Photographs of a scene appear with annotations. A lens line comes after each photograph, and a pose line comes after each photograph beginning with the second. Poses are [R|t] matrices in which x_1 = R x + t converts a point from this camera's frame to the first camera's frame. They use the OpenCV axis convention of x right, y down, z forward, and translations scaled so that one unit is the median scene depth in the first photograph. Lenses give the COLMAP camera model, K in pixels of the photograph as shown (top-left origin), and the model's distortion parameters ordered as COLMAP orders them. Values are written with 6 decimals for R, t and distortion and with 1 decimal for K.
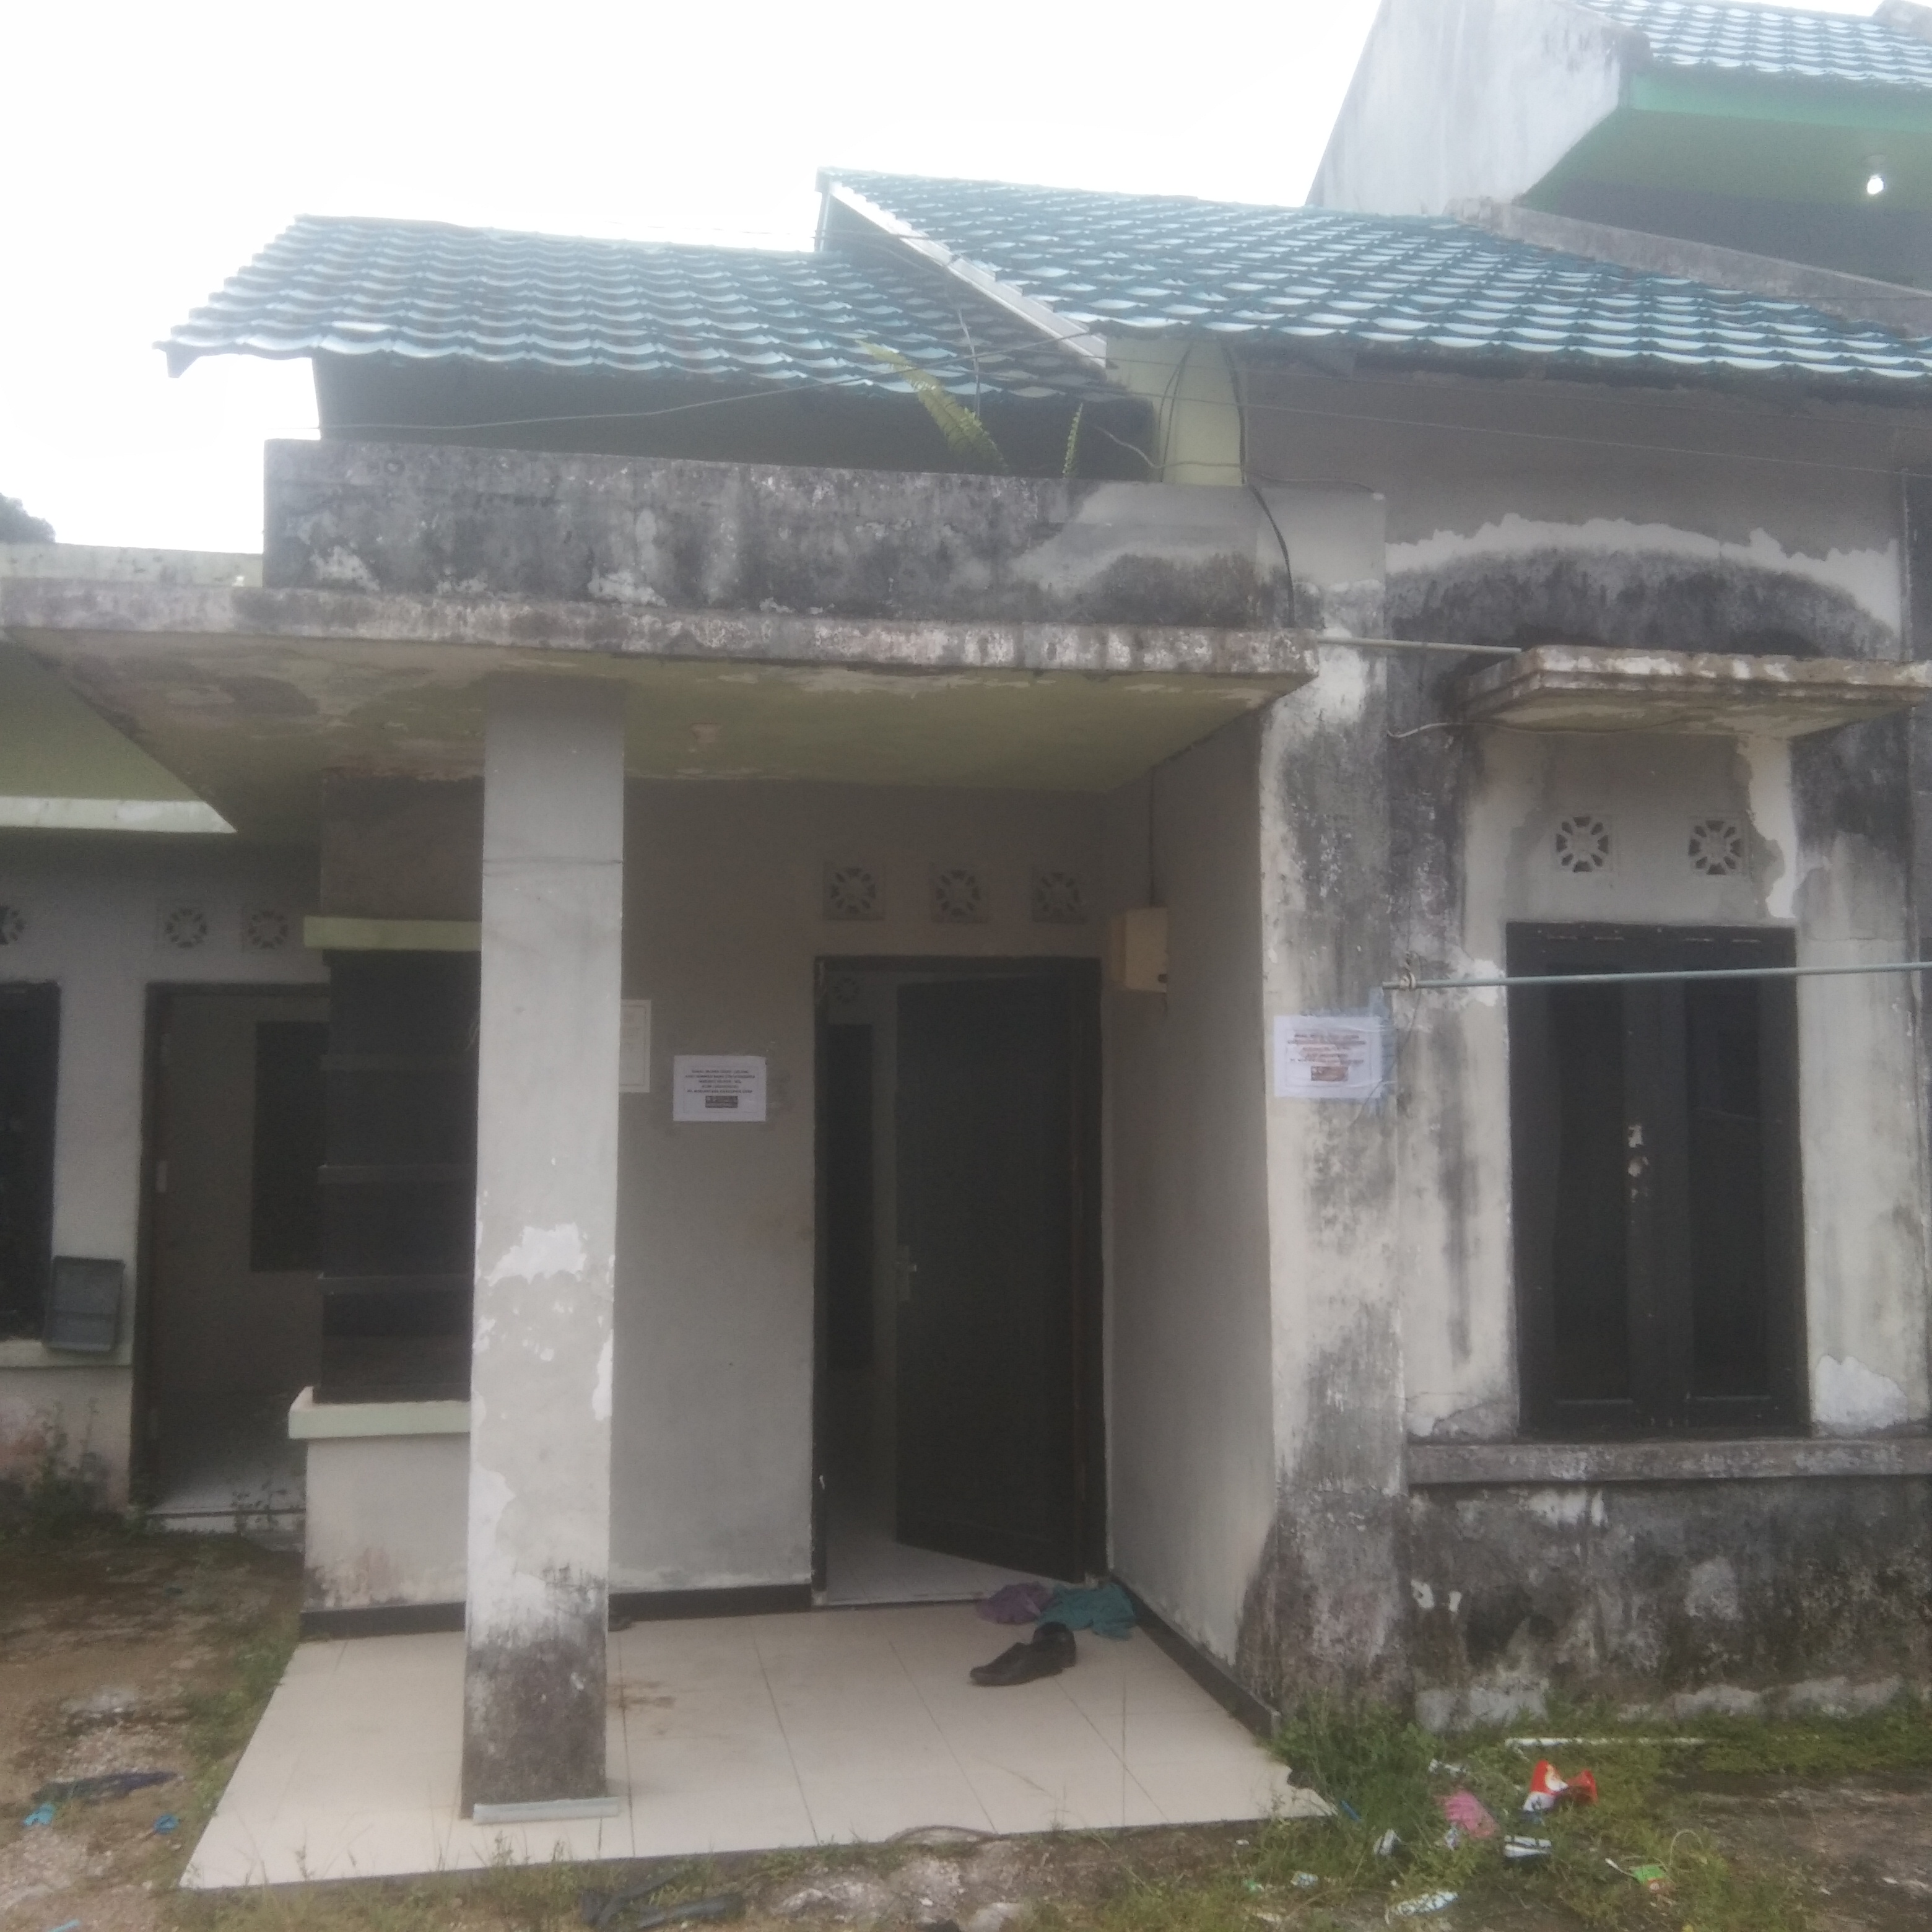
lens RADIAL K [[2099.0, 0, 976.3], [0, 2099.0, 965.8], [0, 0, 1]] dist [0.052703, 0.000000]
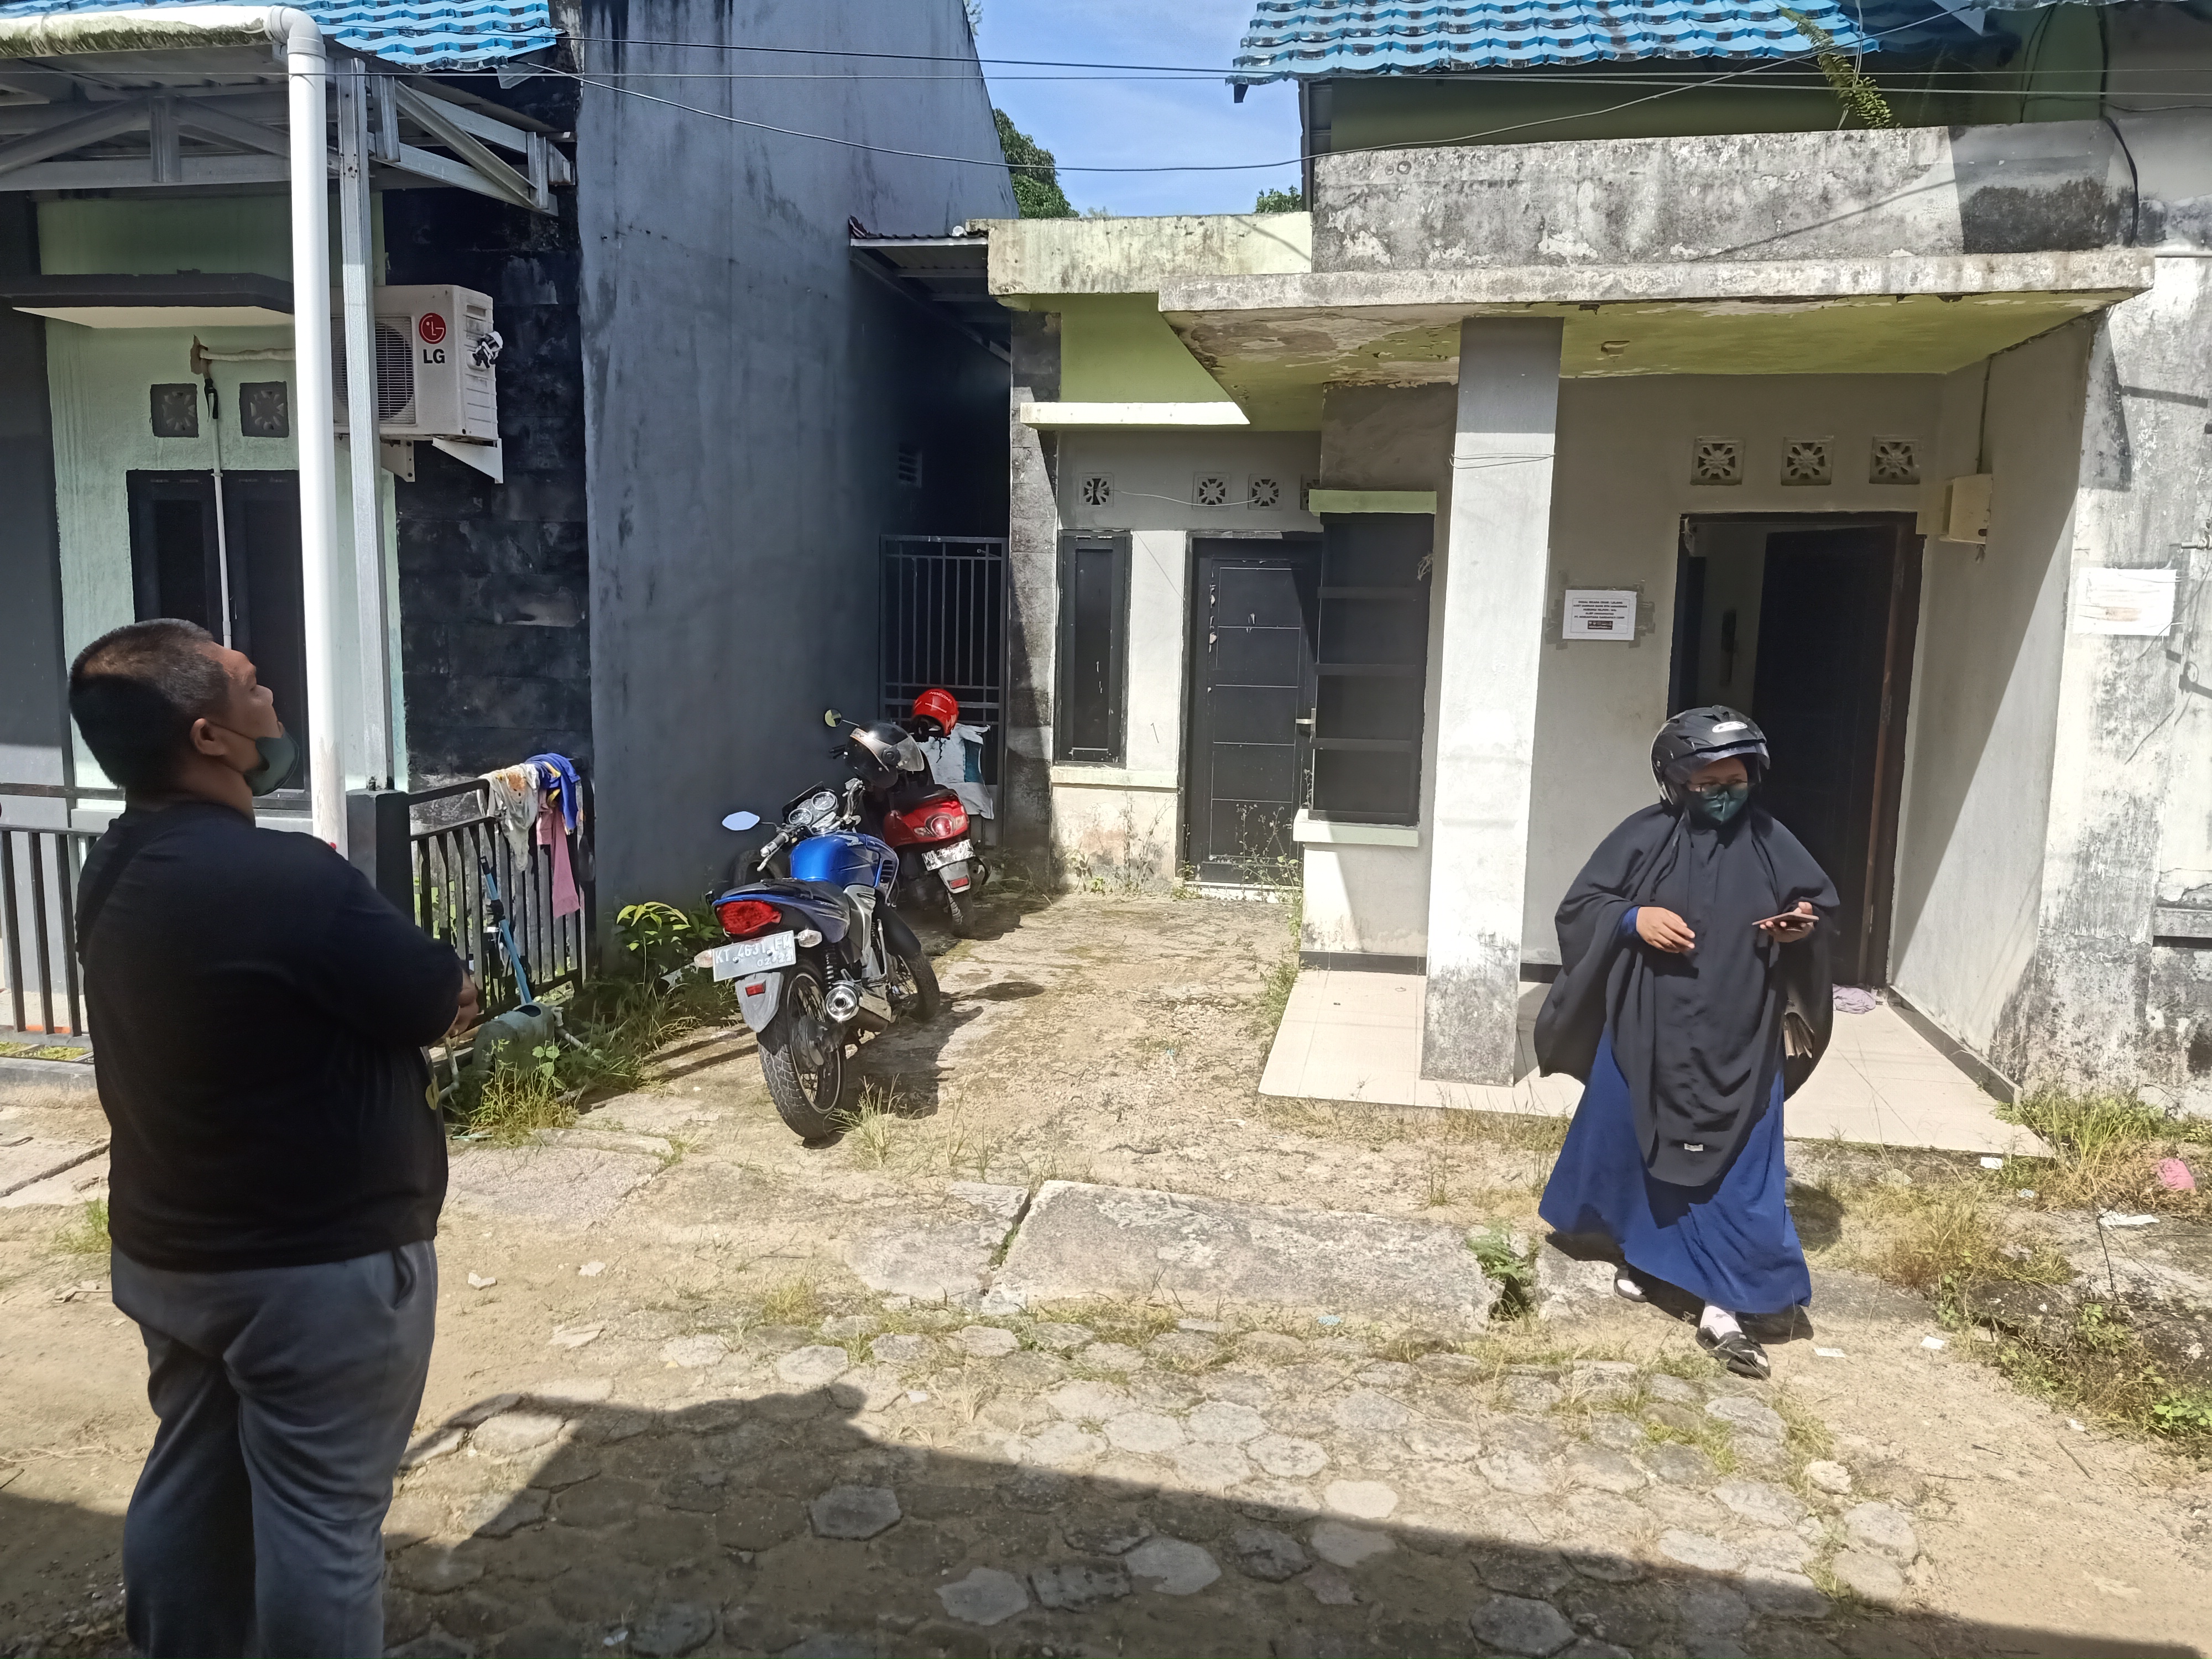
lens RADIAL K [[1648.5, 0, 1092.5], [0, 1648.5, 849.5], [0, 0, 1]] dist [0.074445, -0.078102]
pose [[0.927679, 0.073132, -0.366147, -0.026198], [0.004714, 0.978259, 0.207334, -0.021581], [0.373350, -0.194066, 0.907165, -0.160908]]
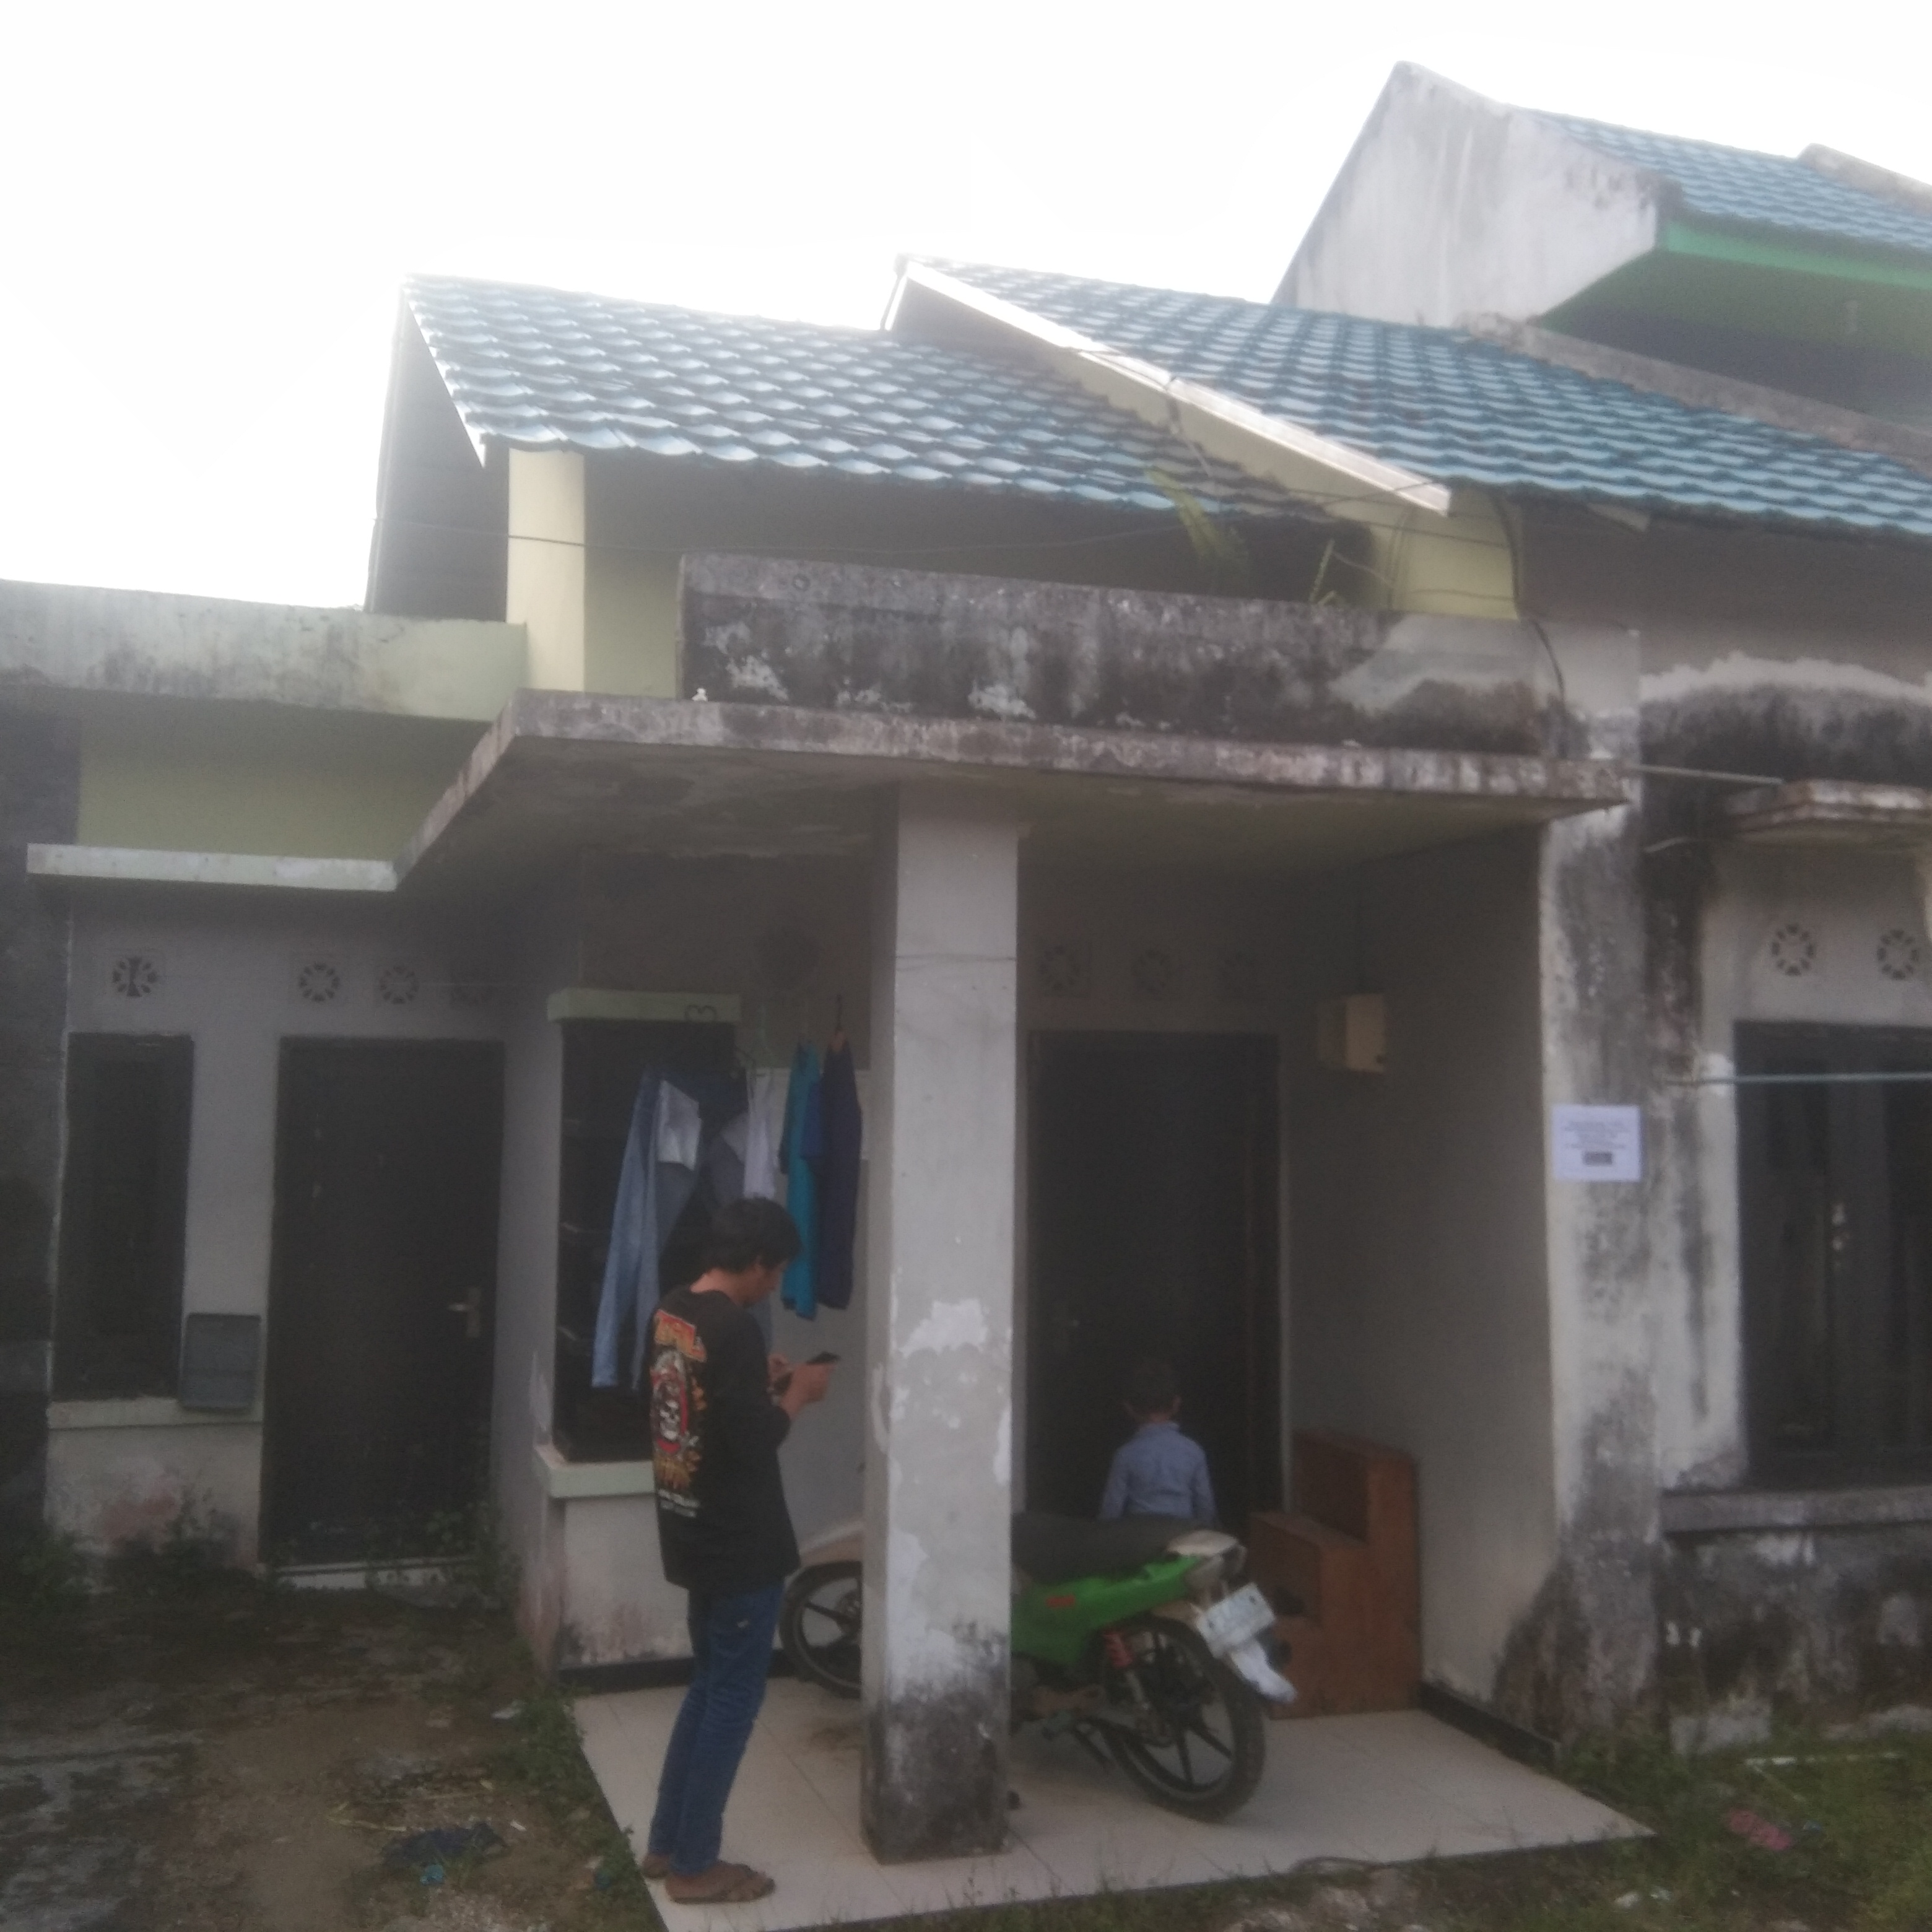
lens RADIAL K [[2099.0, 0, 968.7], [0, 2099.0, 967.7], [0, 0, 1]] dist [0.052703, 0.000000]
pose [[0.991338, 0.018642, 0.130008, -0.303966], [-0.017475, 0.999796, -0.010108, -0.031324], [-0.130170, 0.007748, 0.991461, -0.051284]]
